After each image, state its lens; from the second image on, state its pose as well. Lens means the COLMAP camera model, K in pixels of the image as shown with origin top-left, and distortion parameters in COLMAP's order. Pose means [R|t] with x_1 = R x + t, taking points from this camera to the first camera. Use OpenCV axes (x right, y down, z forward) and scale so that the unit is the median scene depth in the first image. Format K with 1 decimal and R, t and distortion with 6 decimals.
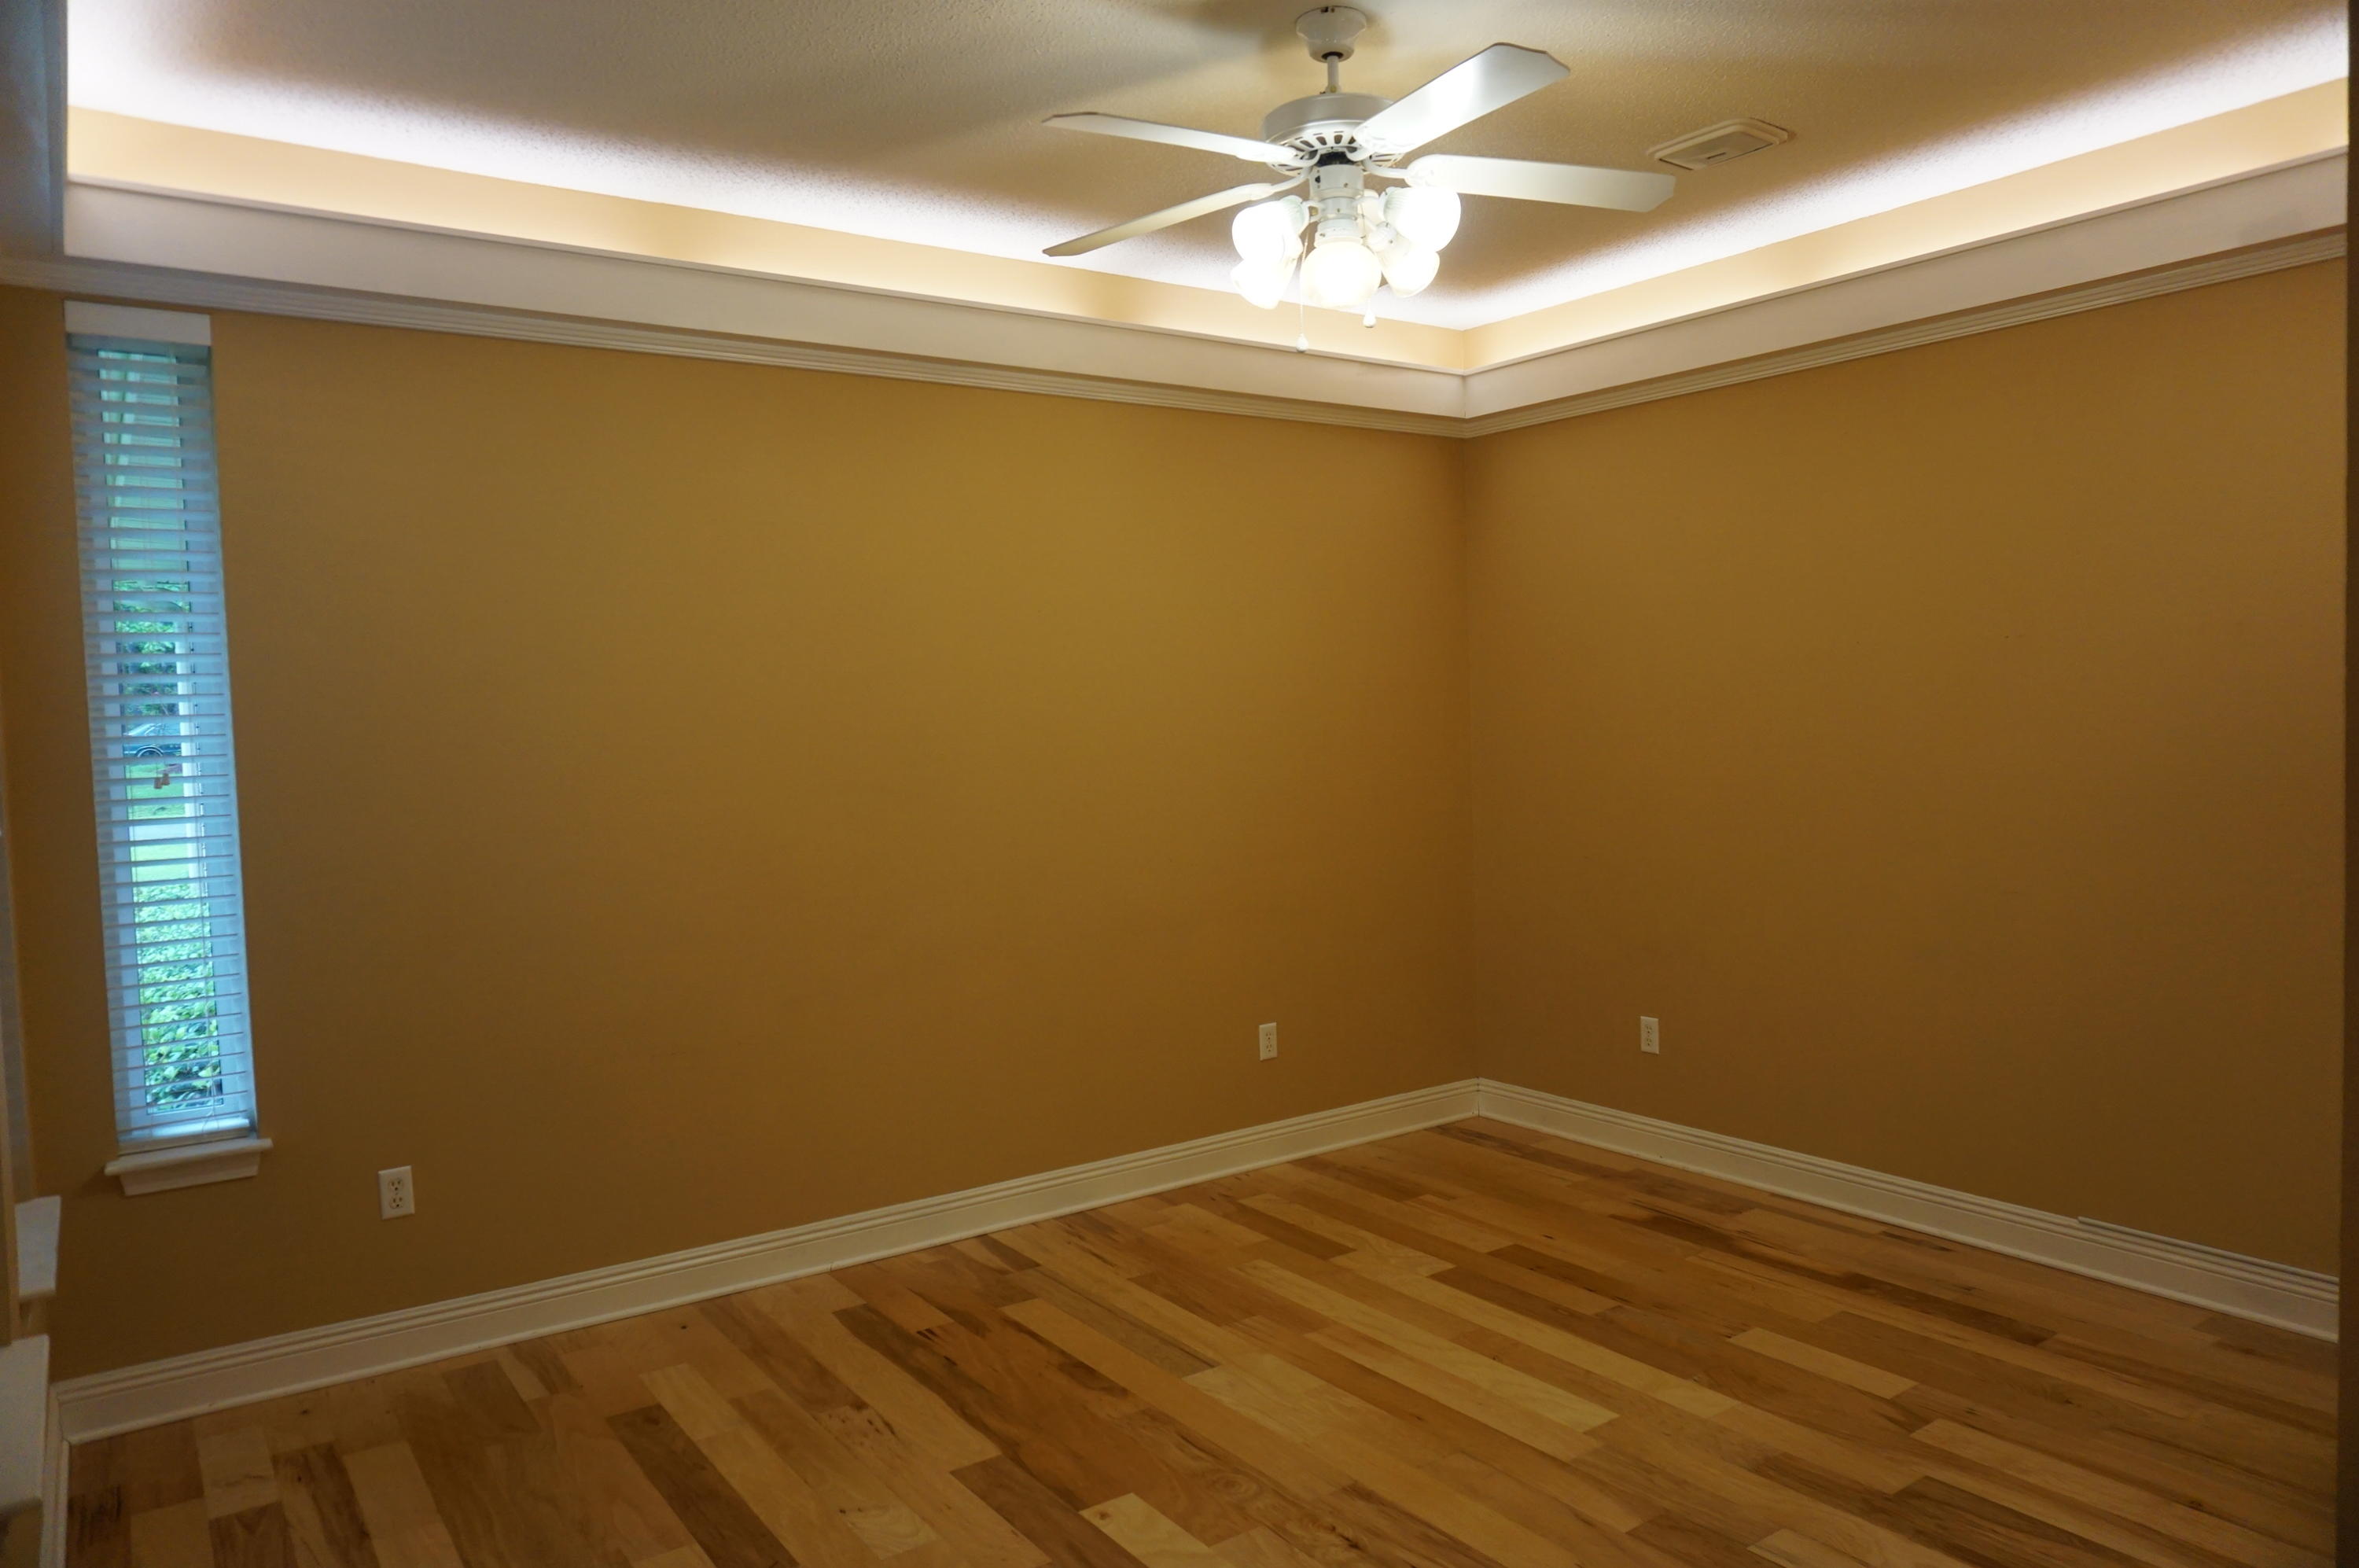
lens RADIAL K [[1588.3, 0, 1168.9], [0, 1588.3, 775.4], [0, 0, 1]] dist [-0.048910, 0.036889]
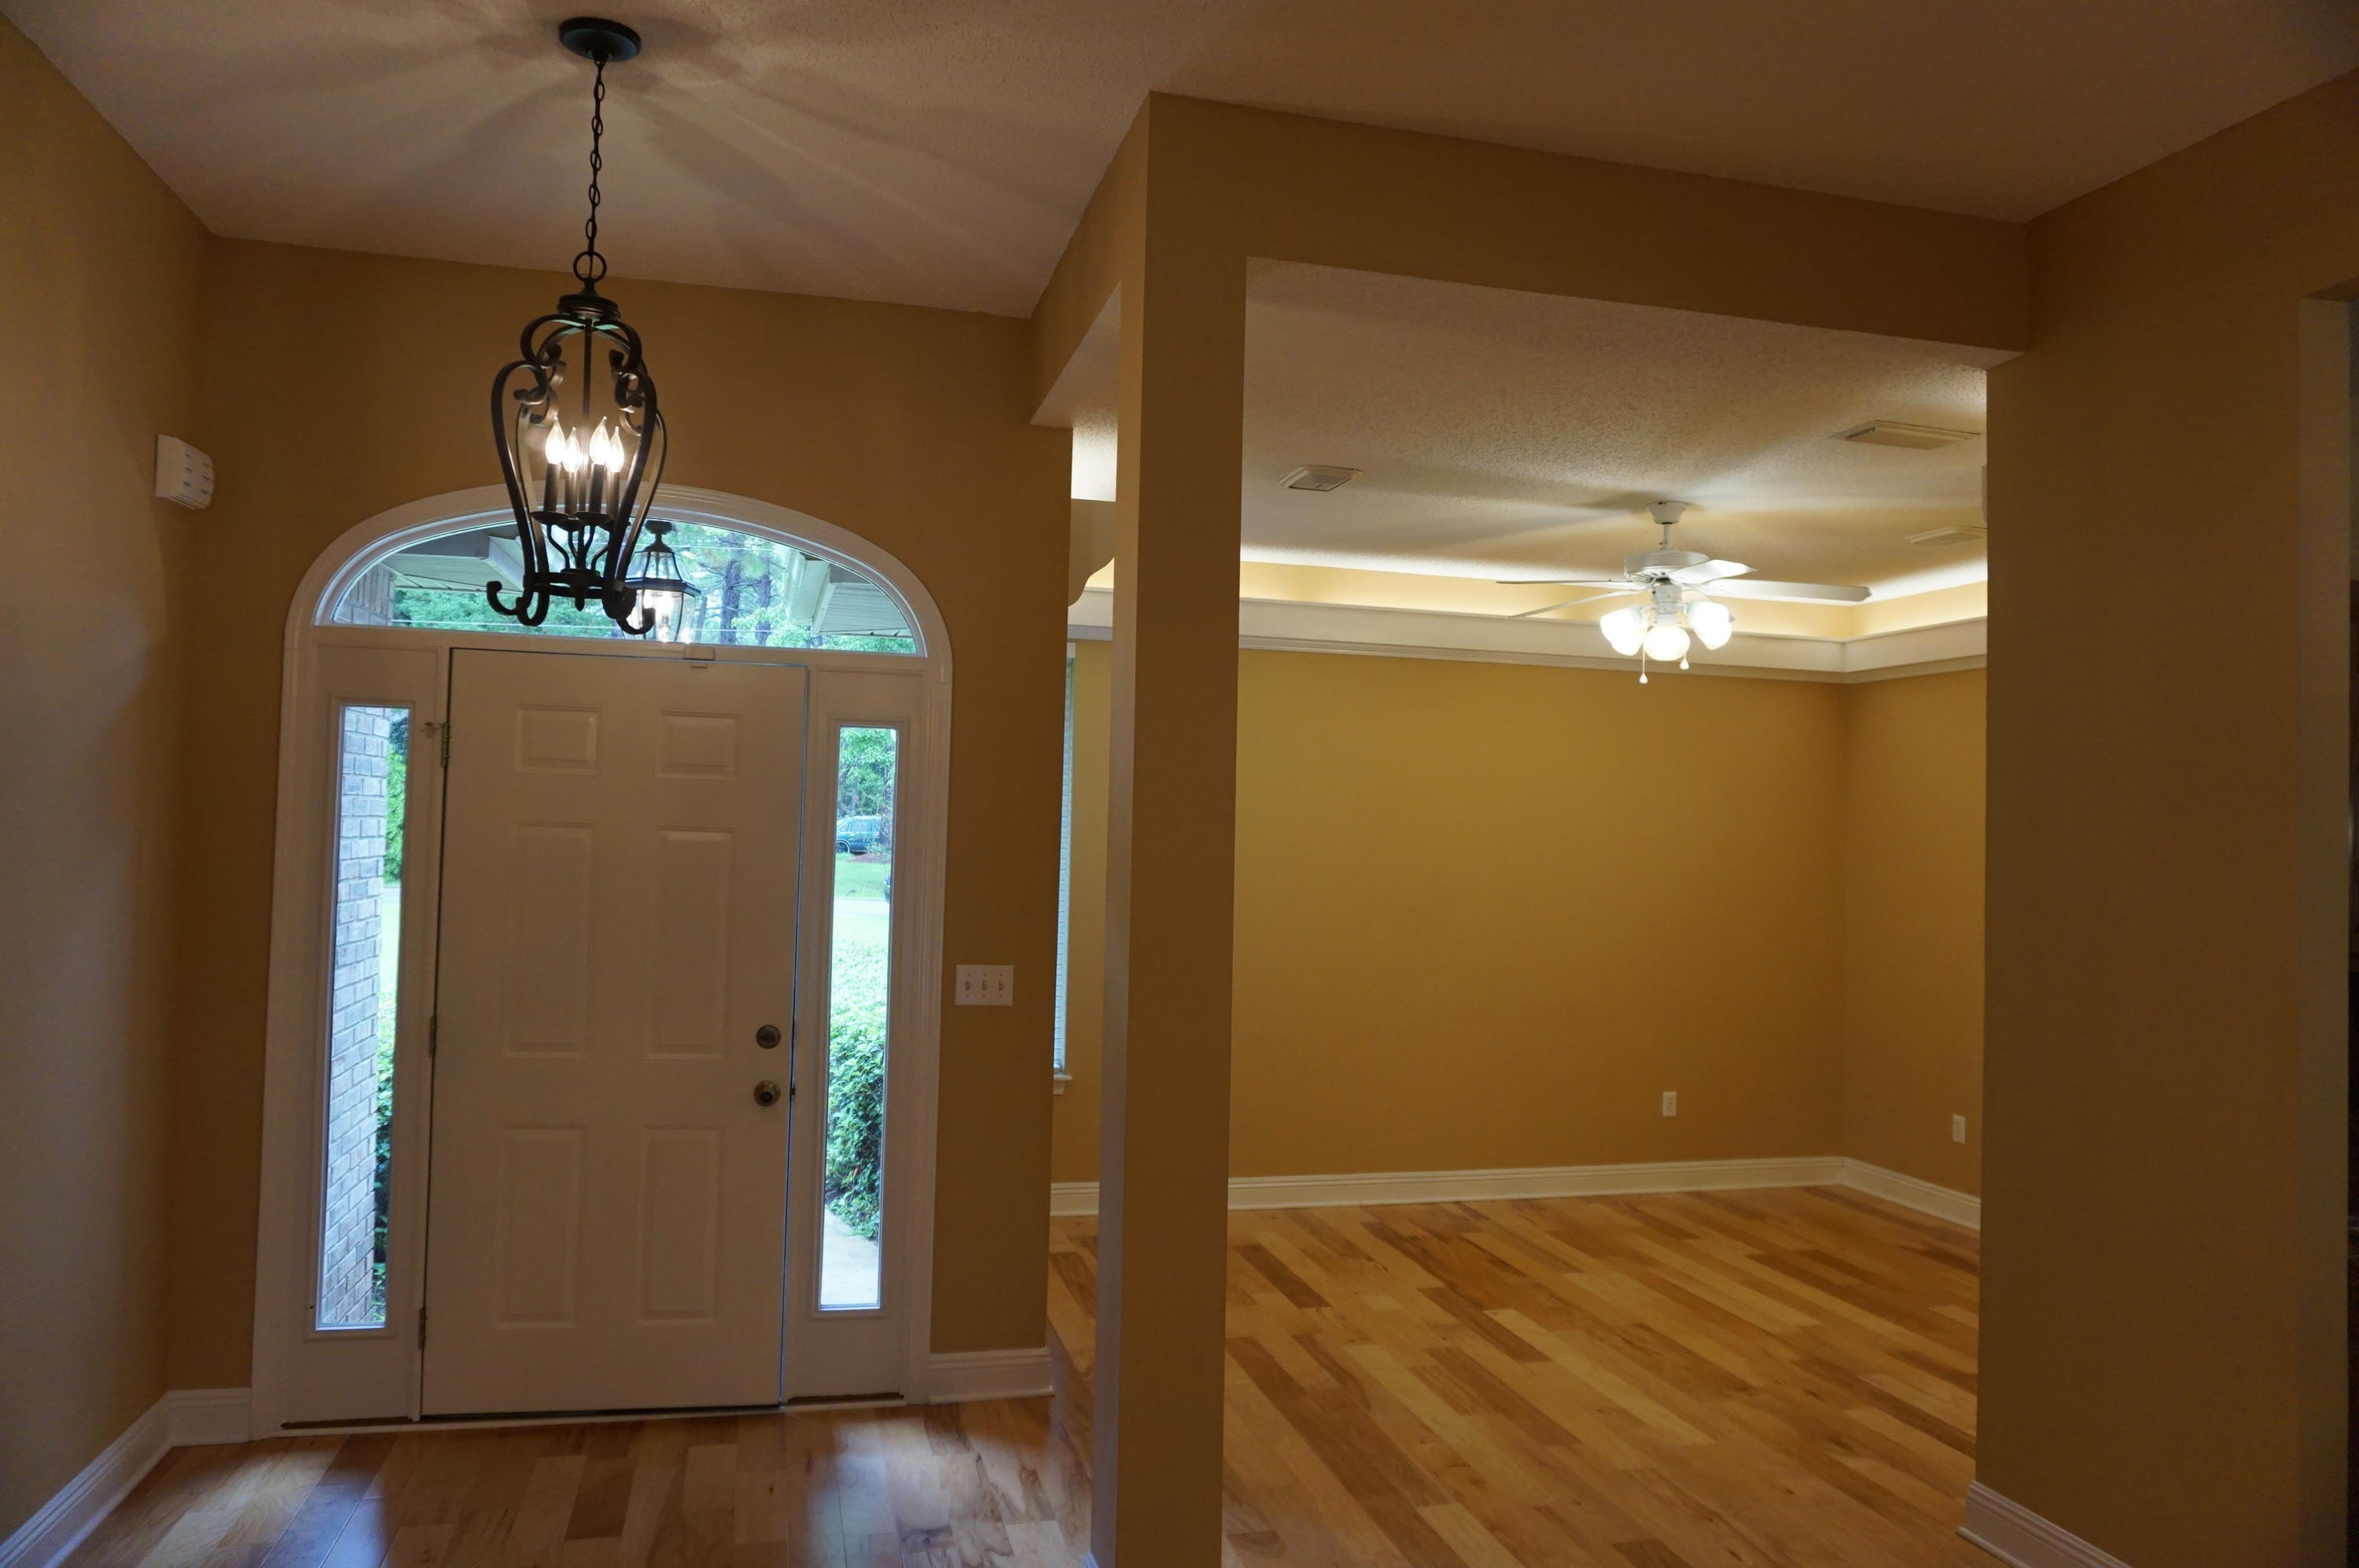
lens RADIAL K [[1588.3, 0, 1175.0], [0, 1588.3, 789.1], [0, 0, 1]] dist [-0.048910, 0.036889]
pose [[0.936642, 0.041440, -0.347827, 0.180371], [-0.065558, 0.996170, -0.057853, -0.006862], [0.344098, 0.076990, 0.935772, -0.722820]]
